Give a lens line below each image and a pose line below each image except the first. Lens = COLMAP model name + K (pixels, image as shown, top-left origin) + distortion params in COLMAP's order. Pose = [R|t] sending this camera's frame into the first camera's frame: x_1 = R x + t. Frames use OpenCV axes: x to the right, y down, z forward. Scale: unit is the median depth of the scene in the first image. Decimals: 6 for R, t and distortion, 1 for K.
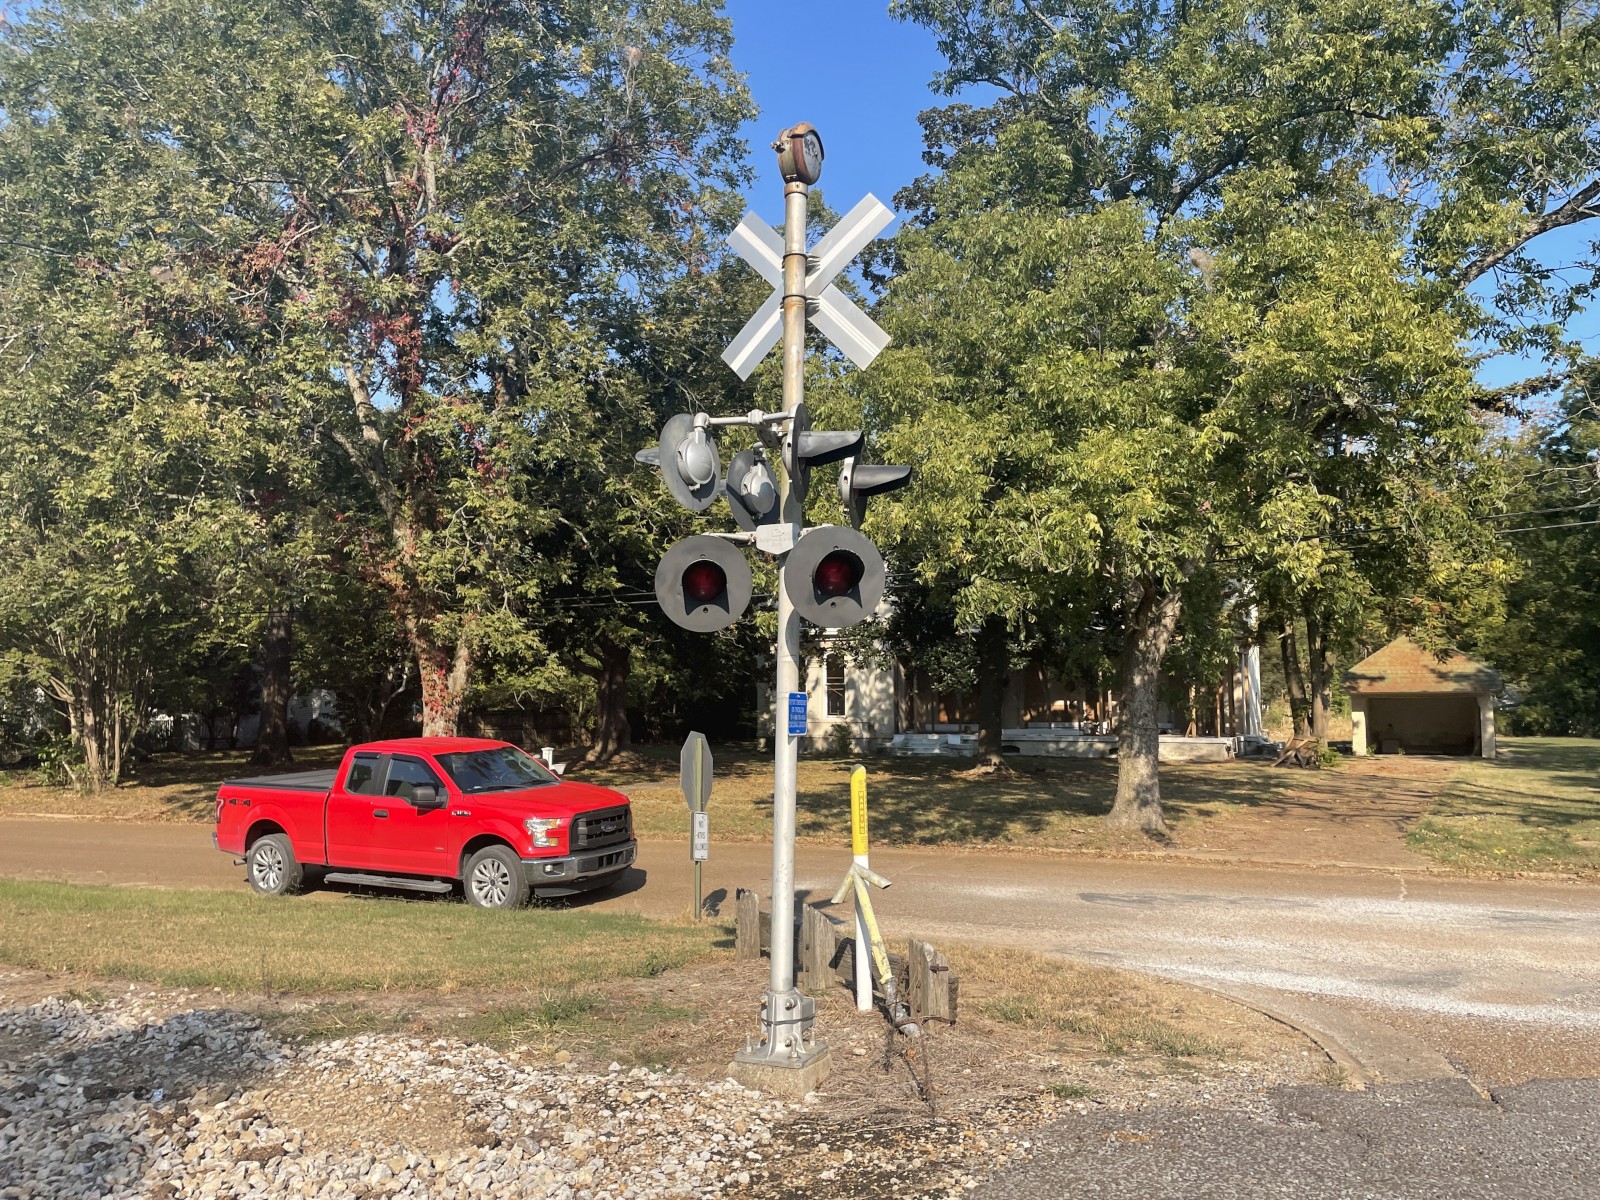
lens RADIAL K [[1210.9, 0, 800.0], [0, 1210.9, 600.0], [0, 0, 1]] dist [0.074028, -0.001910]
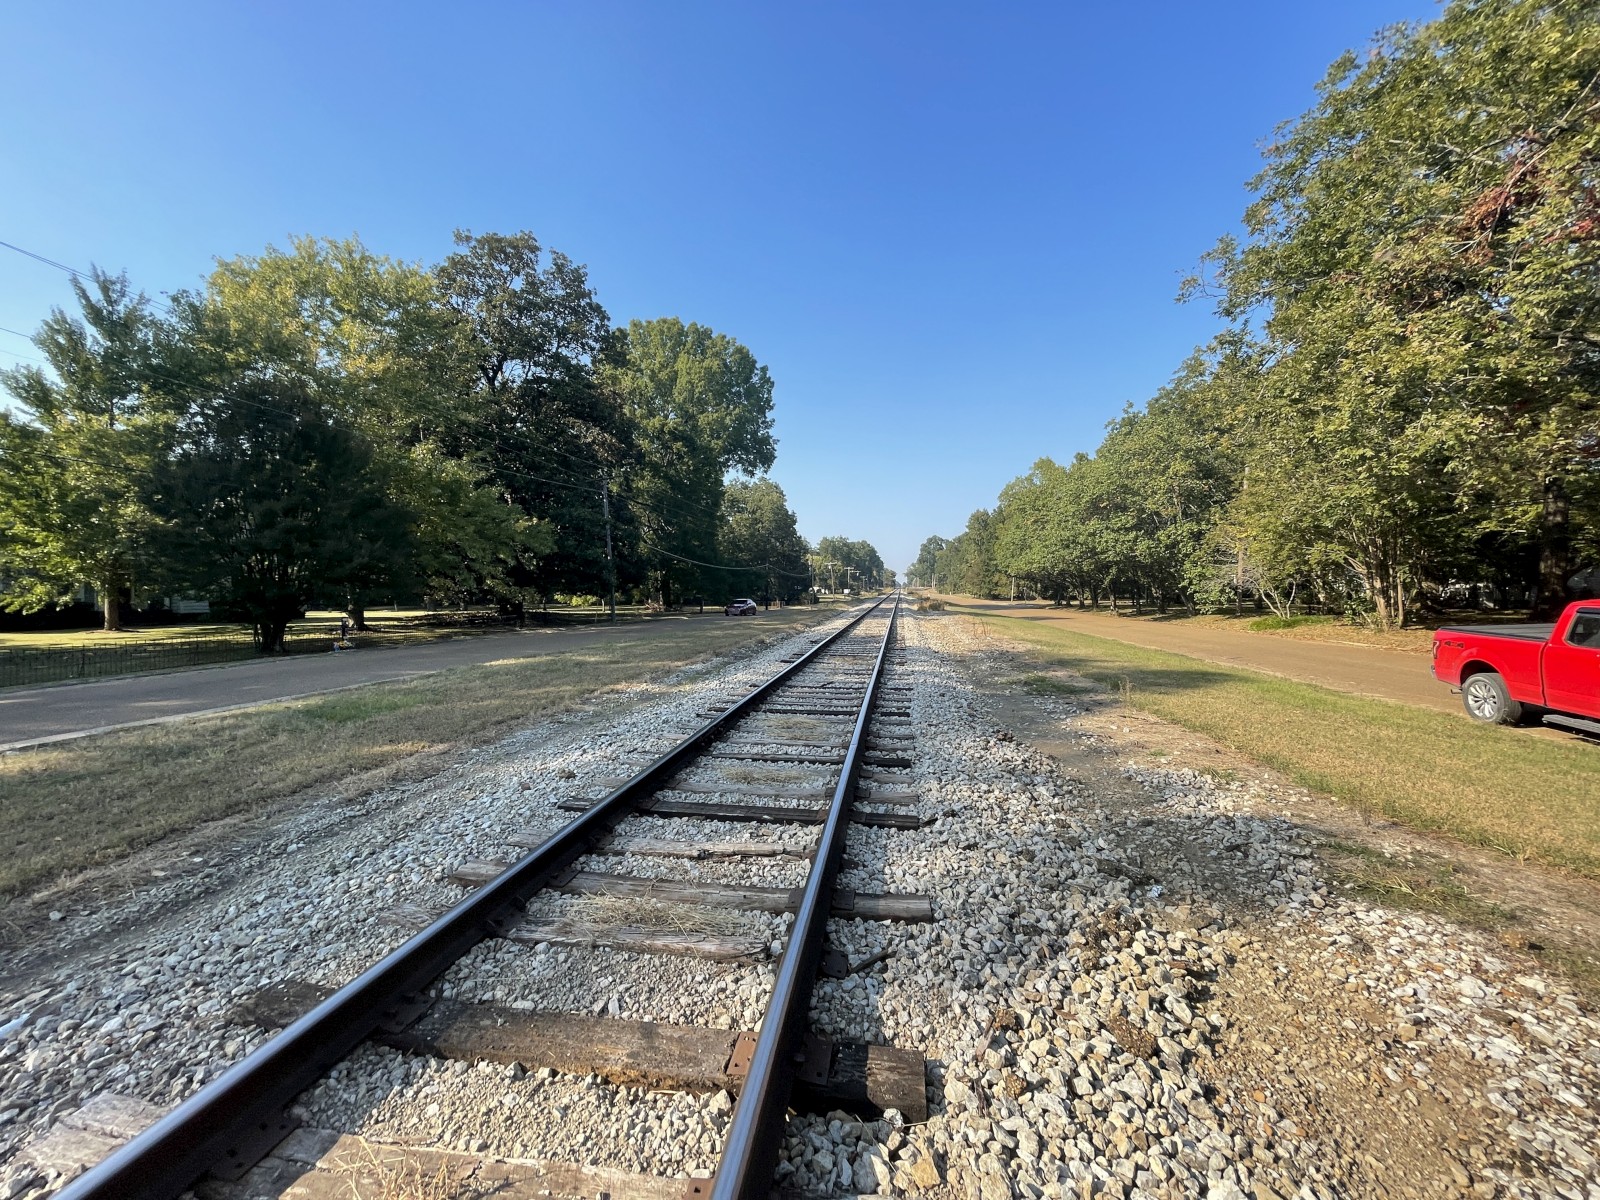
lens RADIAL K [[644.2, 0, 800.0], [0, 644.2, 600.0], [0, 0, 1]] dist [-0.001978, 0.000015]
pose [[0.285661, 0.013871, -0.958230, -0.016523], [0.095093, 0.994550, 0.042745, 0.022988], [0.953601, -0.103332, 0.282785, 0.151256]]
